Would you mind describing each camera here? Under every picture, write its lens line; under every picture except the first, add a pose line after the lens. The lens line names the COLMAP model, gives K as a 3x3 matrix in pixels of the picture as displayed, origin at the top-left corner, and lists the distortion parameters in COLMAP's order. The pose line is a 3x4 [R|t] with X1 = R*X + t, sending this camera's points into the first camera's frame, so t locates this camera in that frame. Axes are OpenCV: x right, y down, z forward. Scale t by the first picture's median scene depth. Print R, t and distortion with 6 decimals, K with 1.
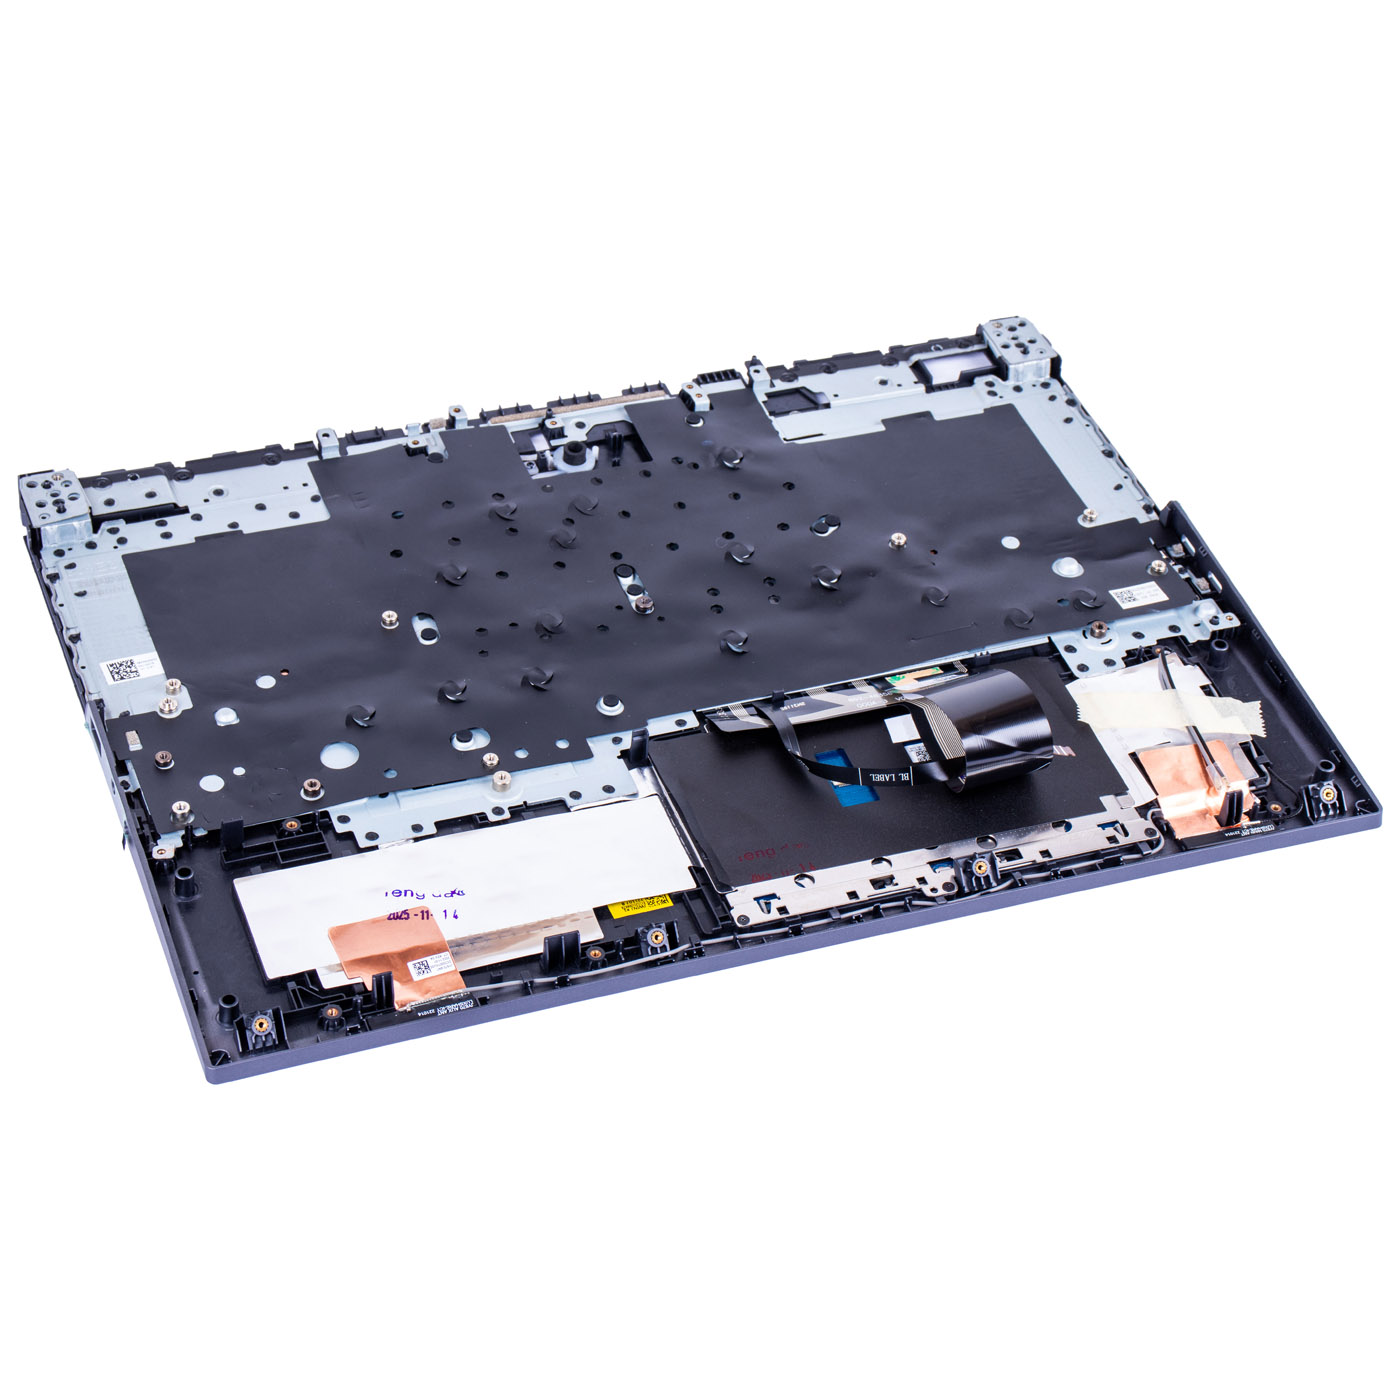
lens RADIAL K [[3275.6, 0, 698.7], [0, 3275.6, 695.8], [0, 0, 1]] dist [0.313821, 0.000000]
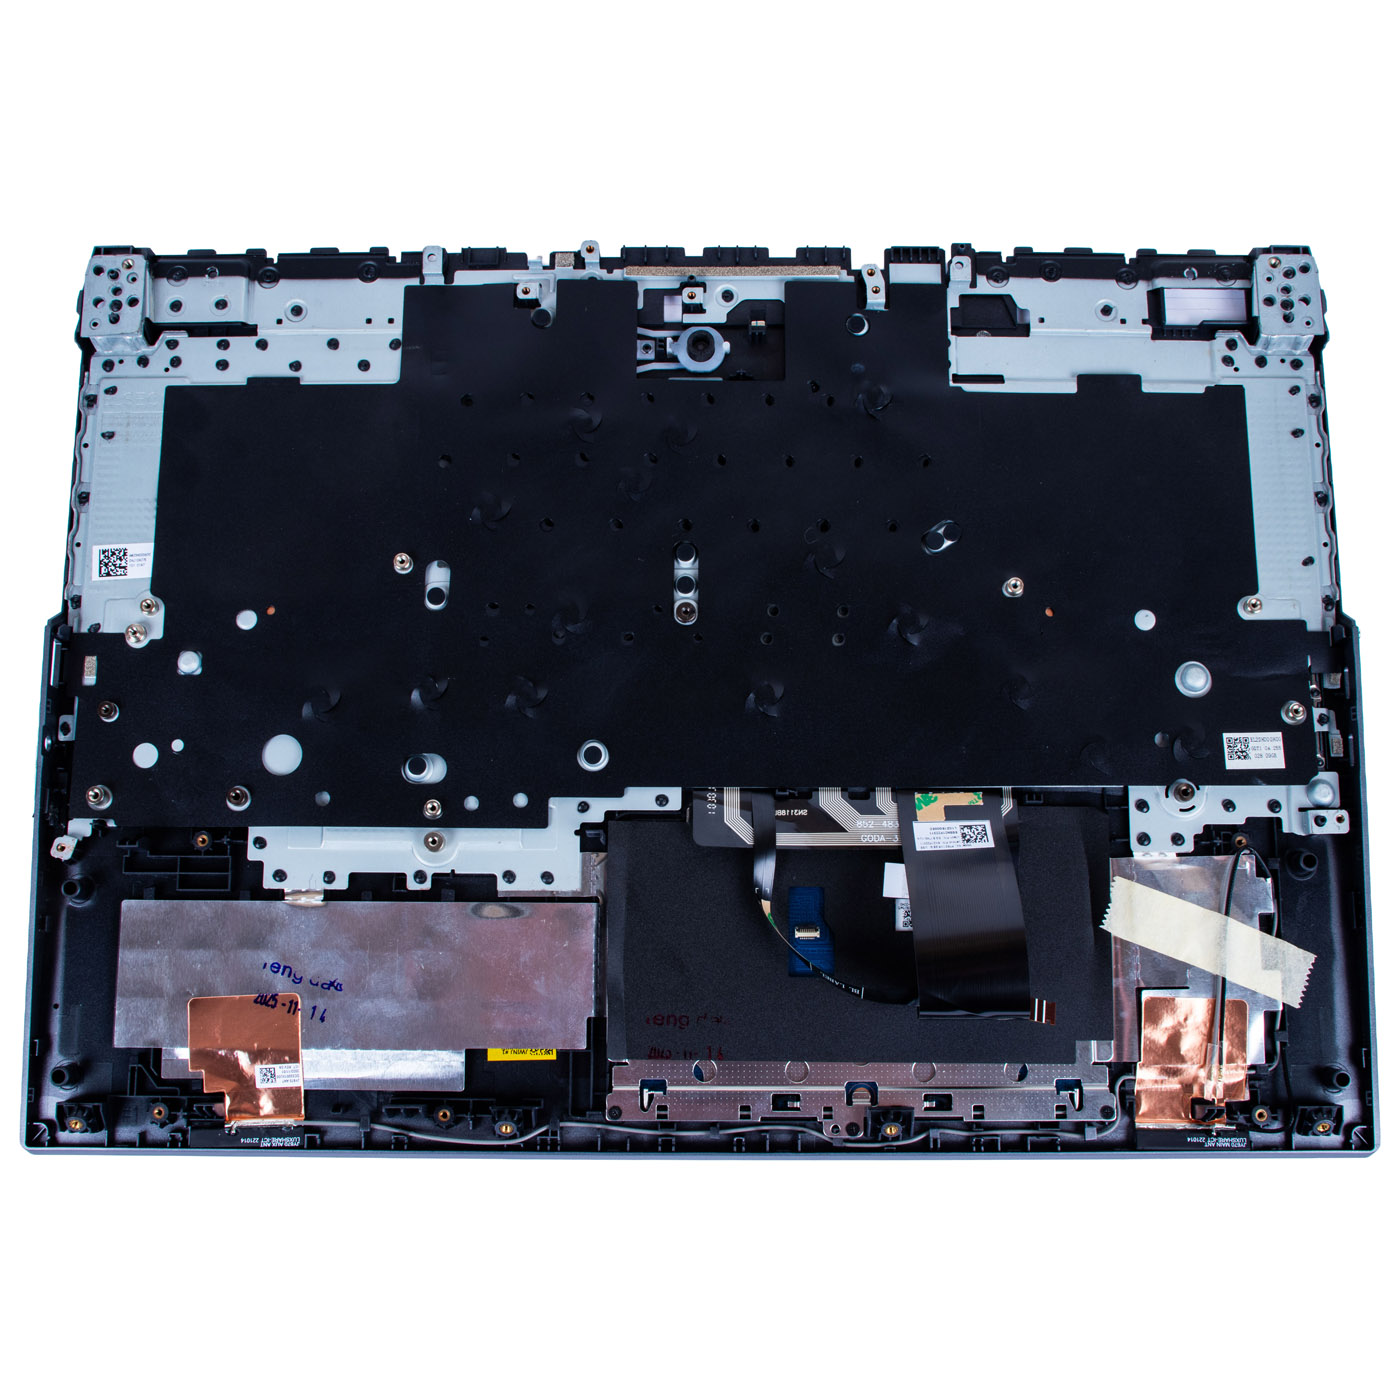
lens RADIAL K [[1740.8, 0, 699.4], [0, 1740.8, 701.2], [0, 0, 1]] dist [-0.058798, 0.000000]
pose [[0.932275, 0.330772, -0.146470, 0.063288], [-0.180755, 0.776661, 0.603428, -0.294470], [0.313355, -0.536086, 0.783850, 0.632691]]
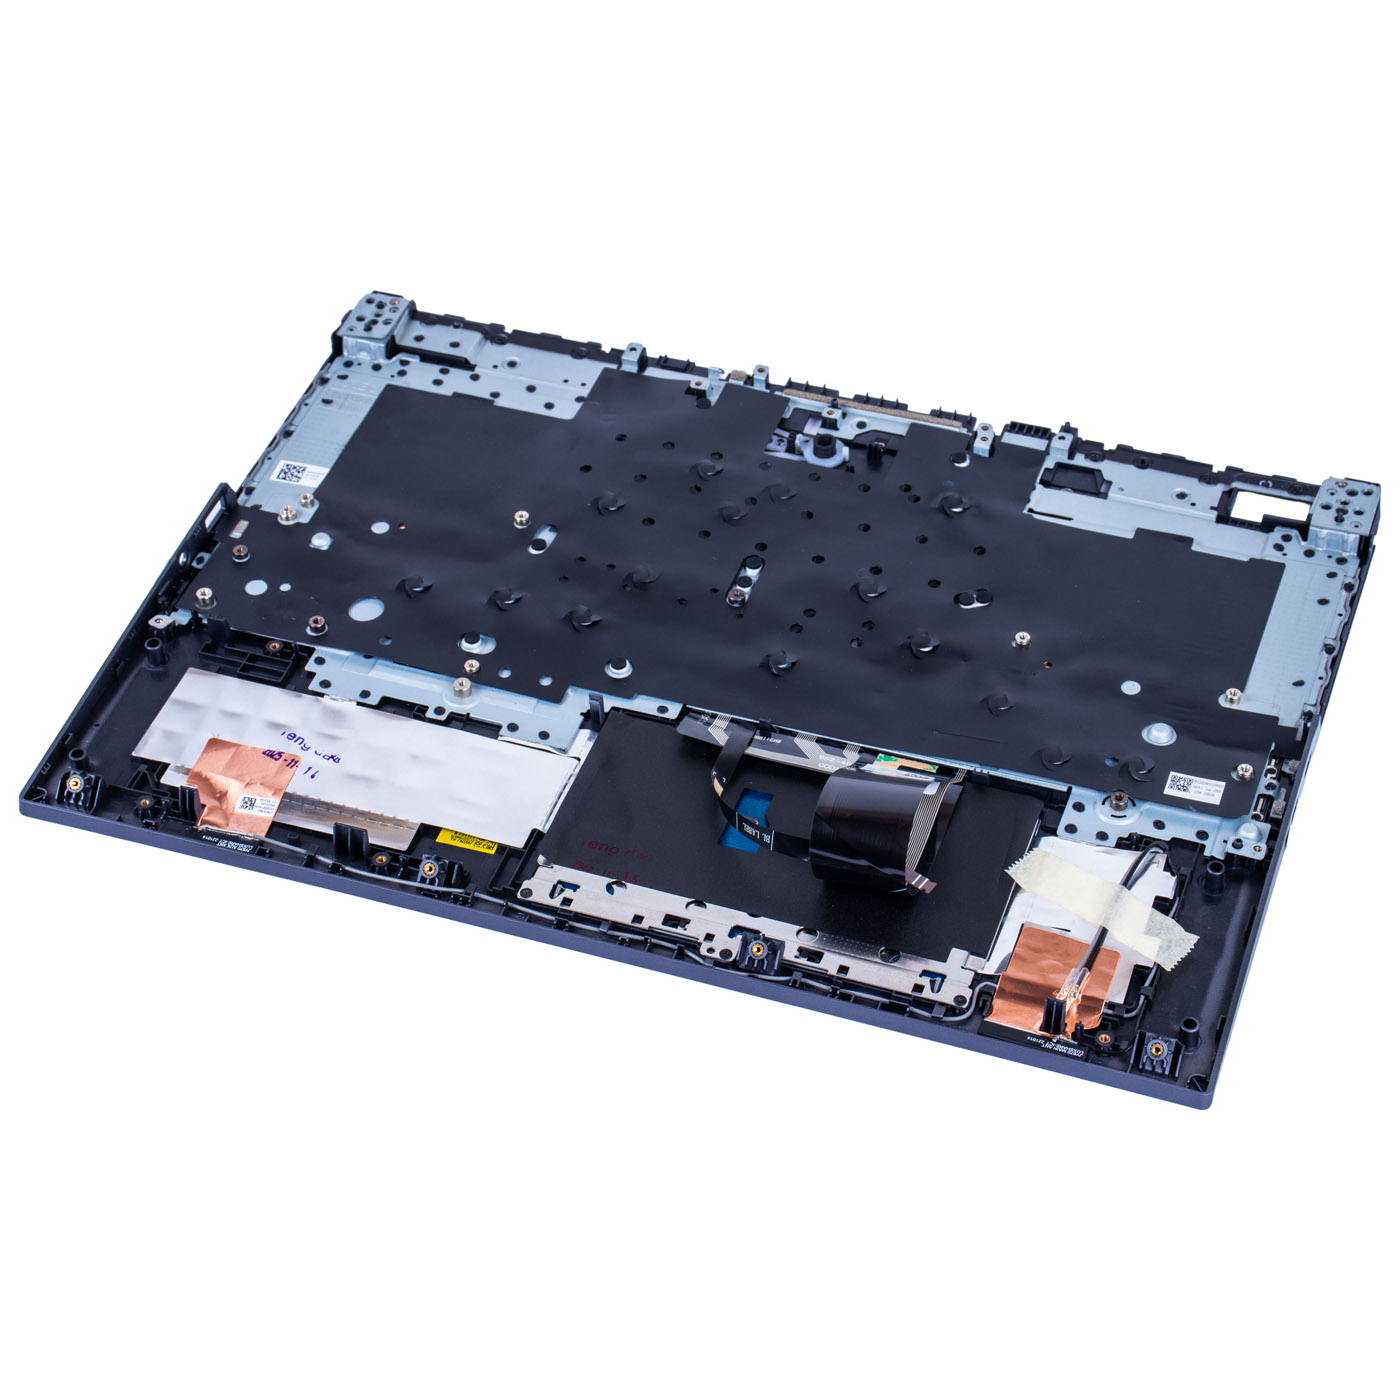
lens RADIAL K [[3144.7, 0, 702.8], [0, 3144.7, 702.3], [0, 0, 1]] dist [0.298344, 0.000000]
pose [[0.761019, 0.377041, -0.527912, 0.502345], [-0.363571, 0.921838, 0.134277, -0.125320], [0.537277, 0.089747, 0.838617, 0.192511]]
